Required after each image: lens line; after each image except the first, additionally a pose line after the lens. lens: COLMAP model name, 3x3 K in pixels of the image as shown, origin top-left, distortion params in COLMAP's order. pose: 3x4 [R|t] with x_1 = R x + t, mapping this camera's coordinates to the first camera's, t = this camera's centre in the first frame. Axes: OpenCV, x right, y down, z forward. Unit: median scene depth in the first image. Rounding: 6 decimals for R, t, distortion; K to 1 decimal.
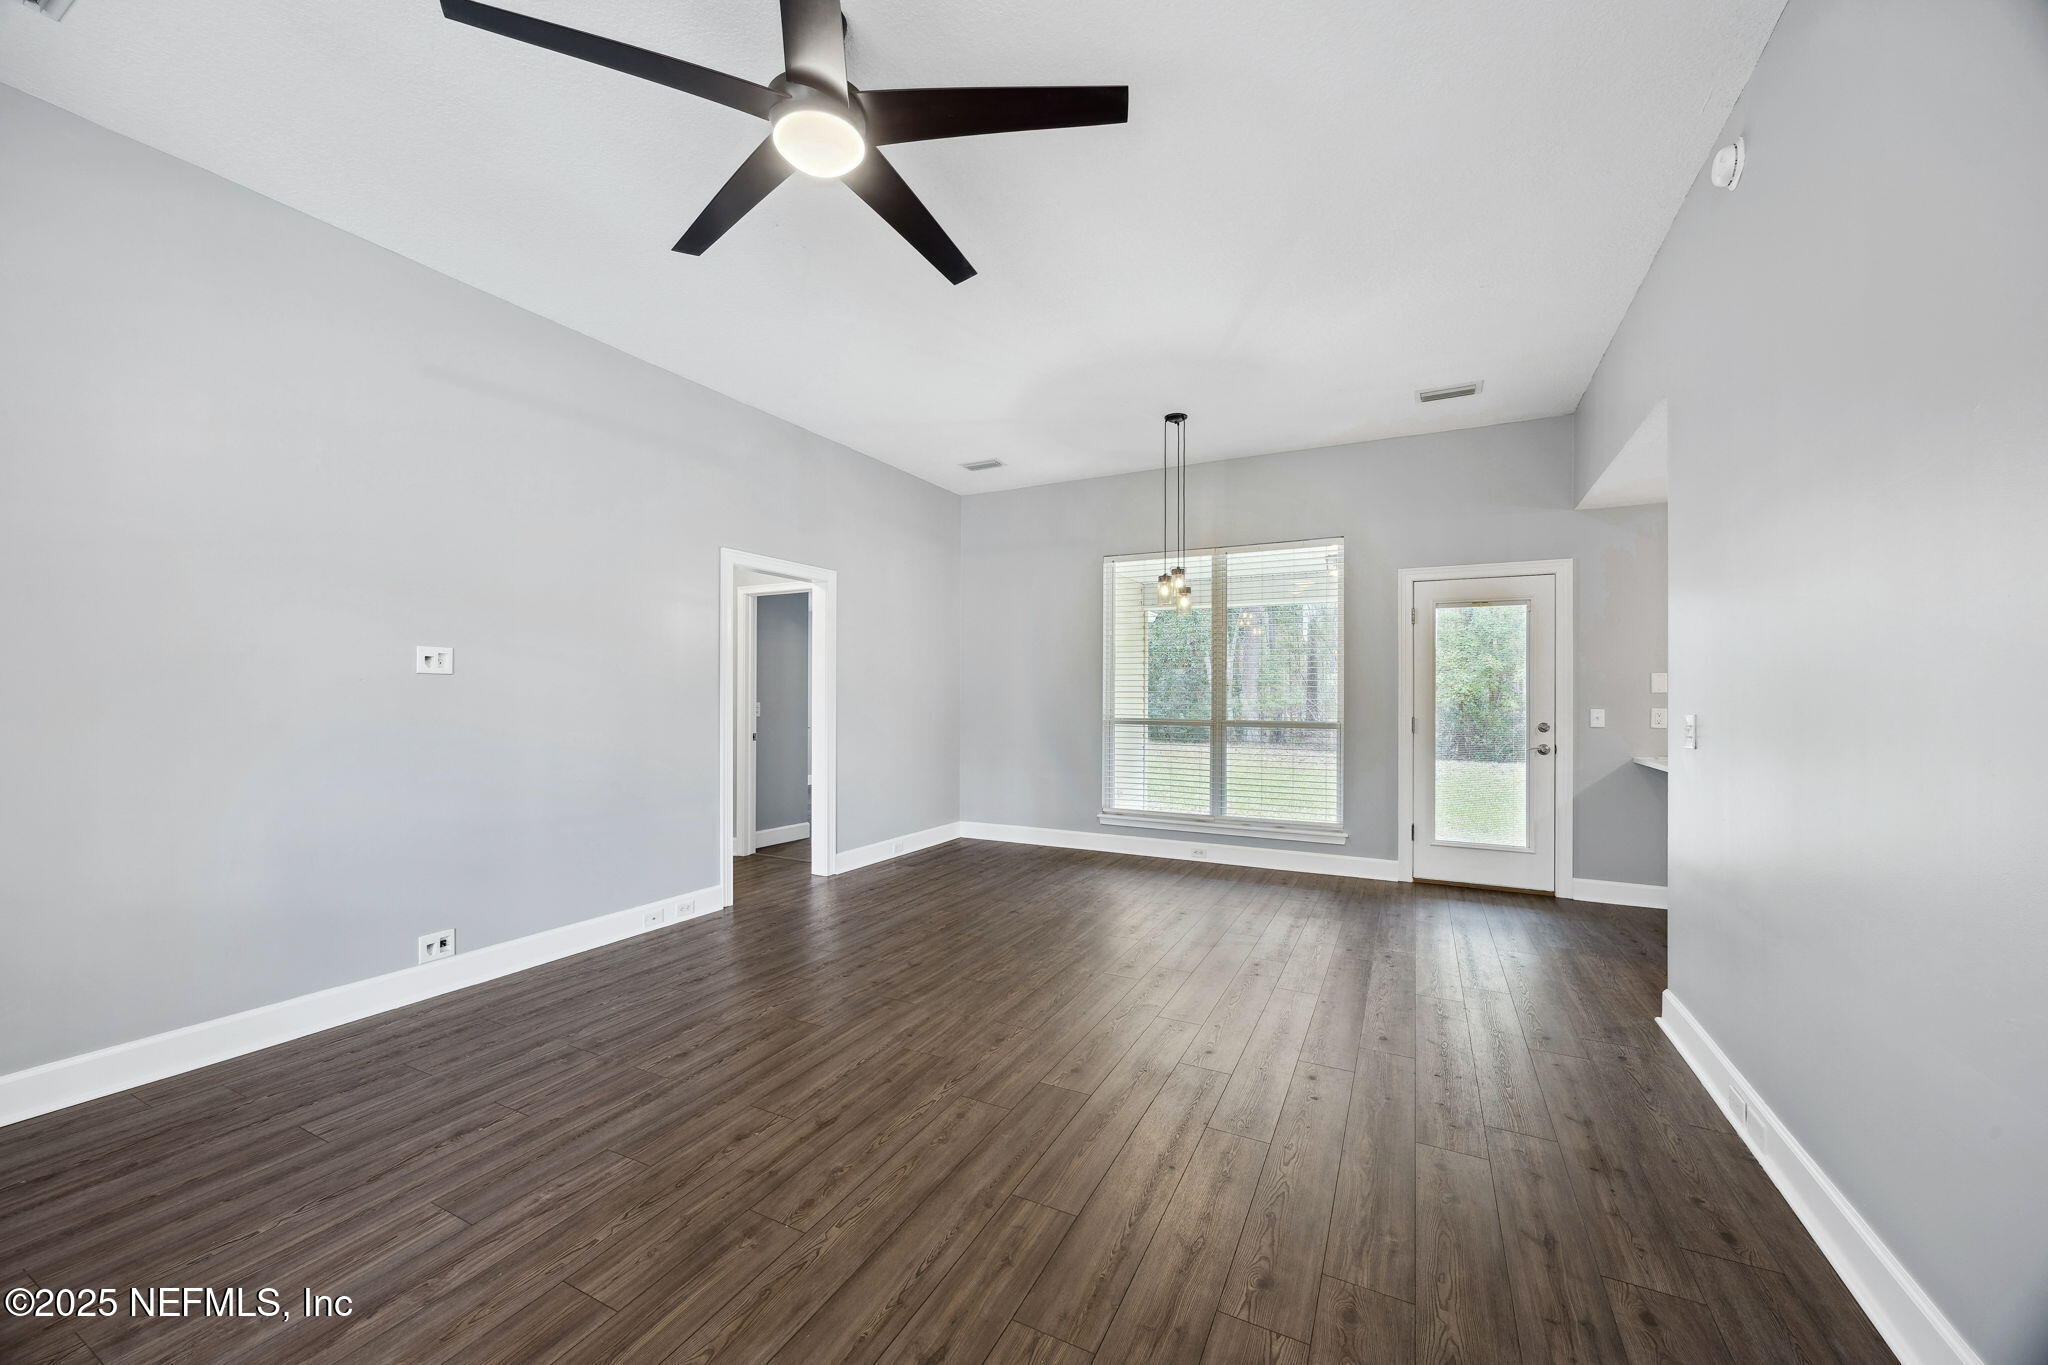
lens RADIAL K [[783.7, 0, 1017.7], [0, 783.7, 679.6], [0, 0, 1]] dist [-0.001996, 0.000025]
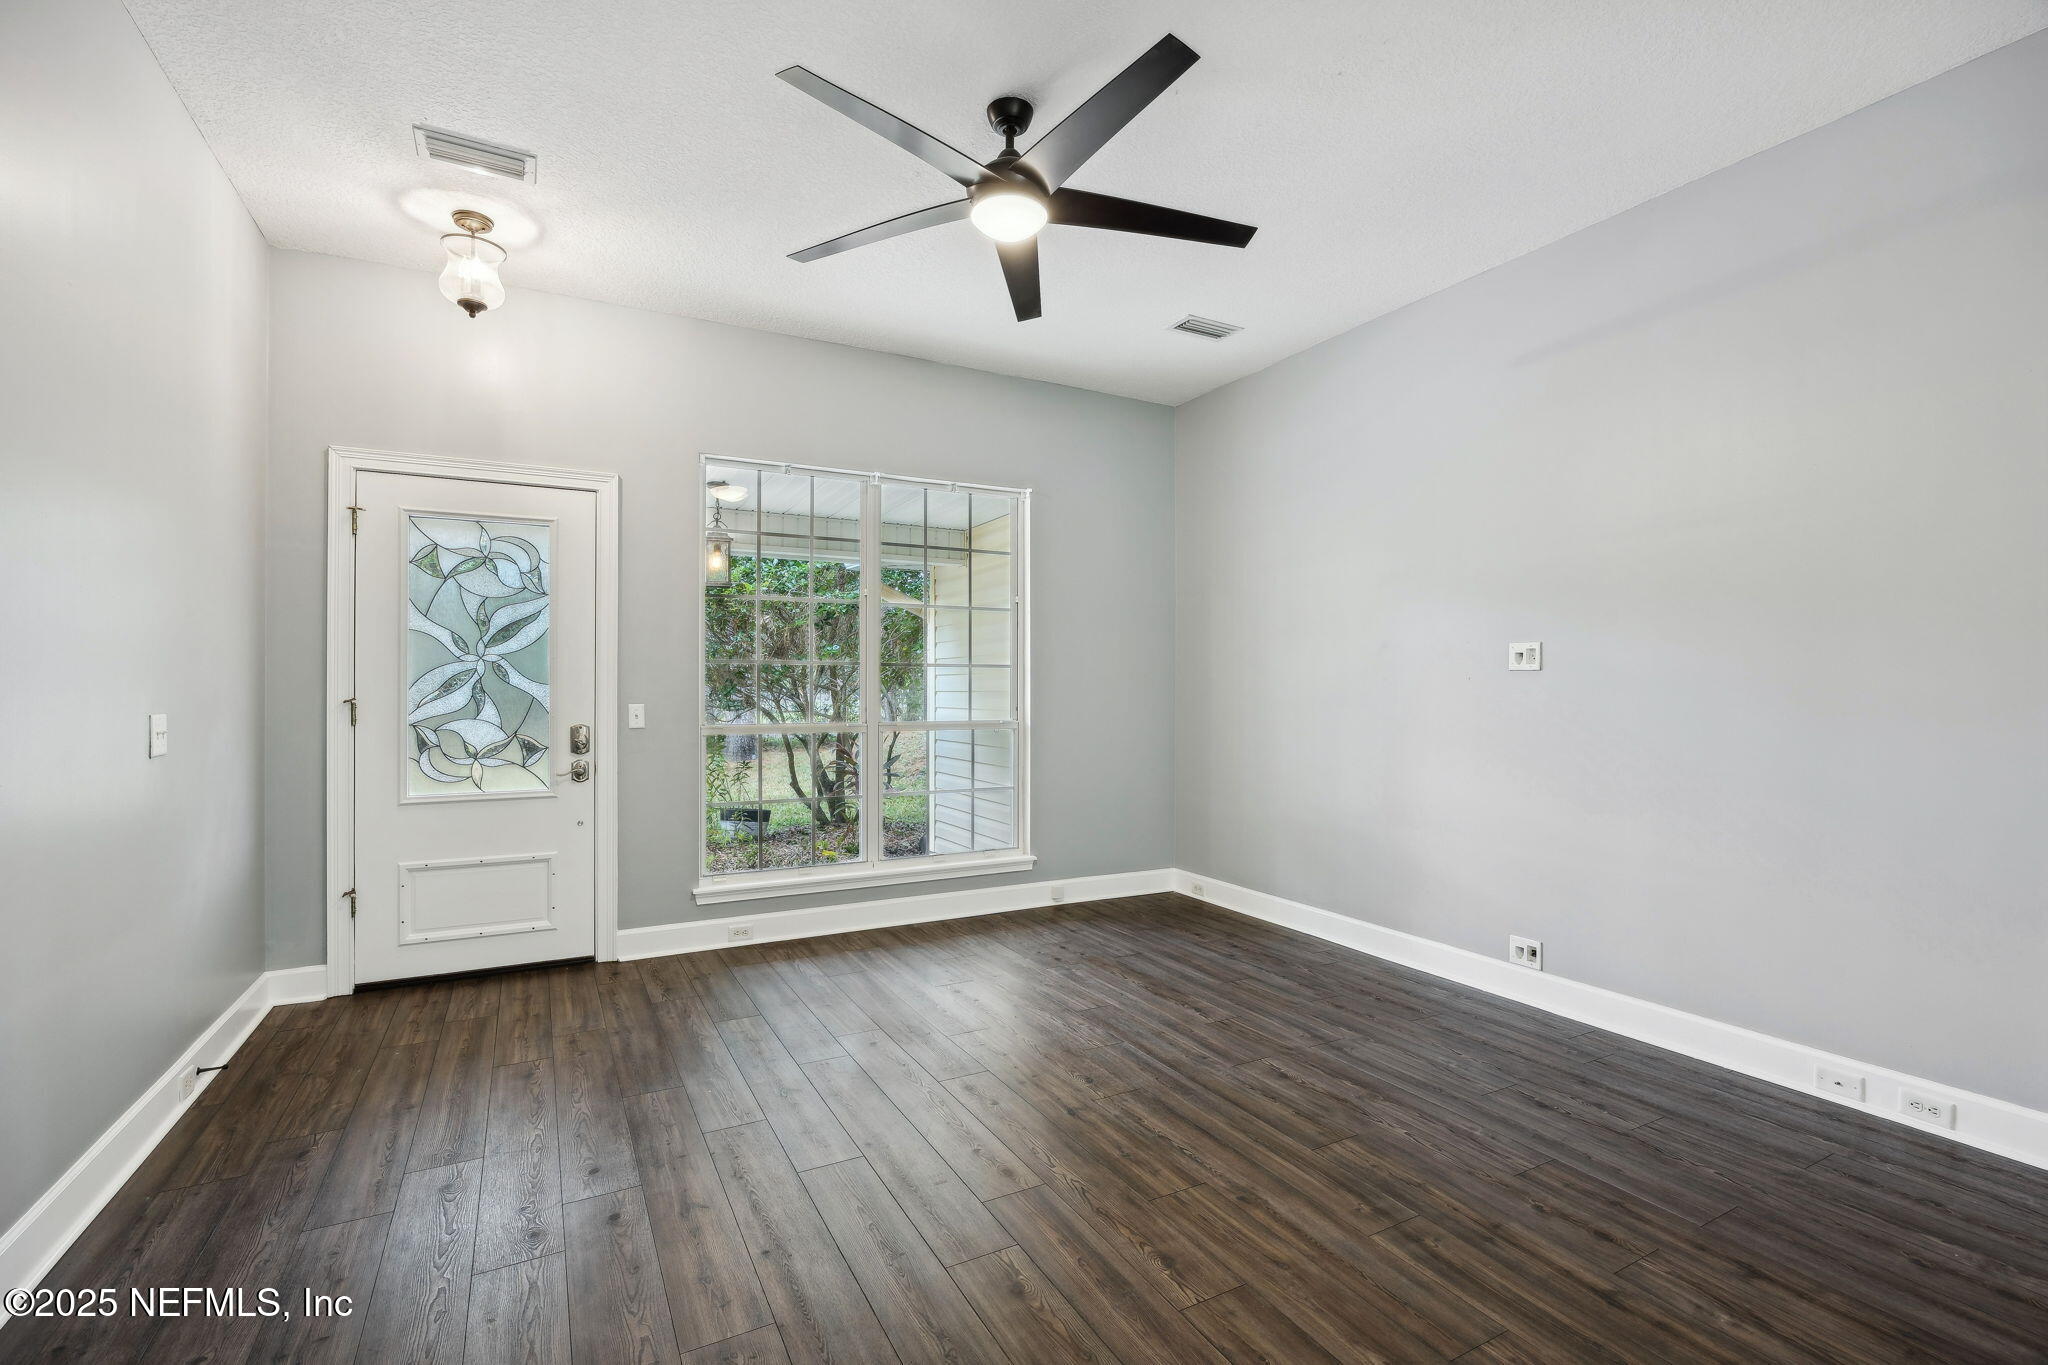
lens RADIAL K [[914.2, 0, 1025.3], [0, 914.2, 686.9], [0, 0, 1]] dist [0.001517, 0.000131]
pose [[-0.566315, -0.005199, -0.824173, 0.594344], [0.016385, 0.999711, -0.017565, 0.025147], [0.824026, -0.023451, -0.566066, 1.254614]]
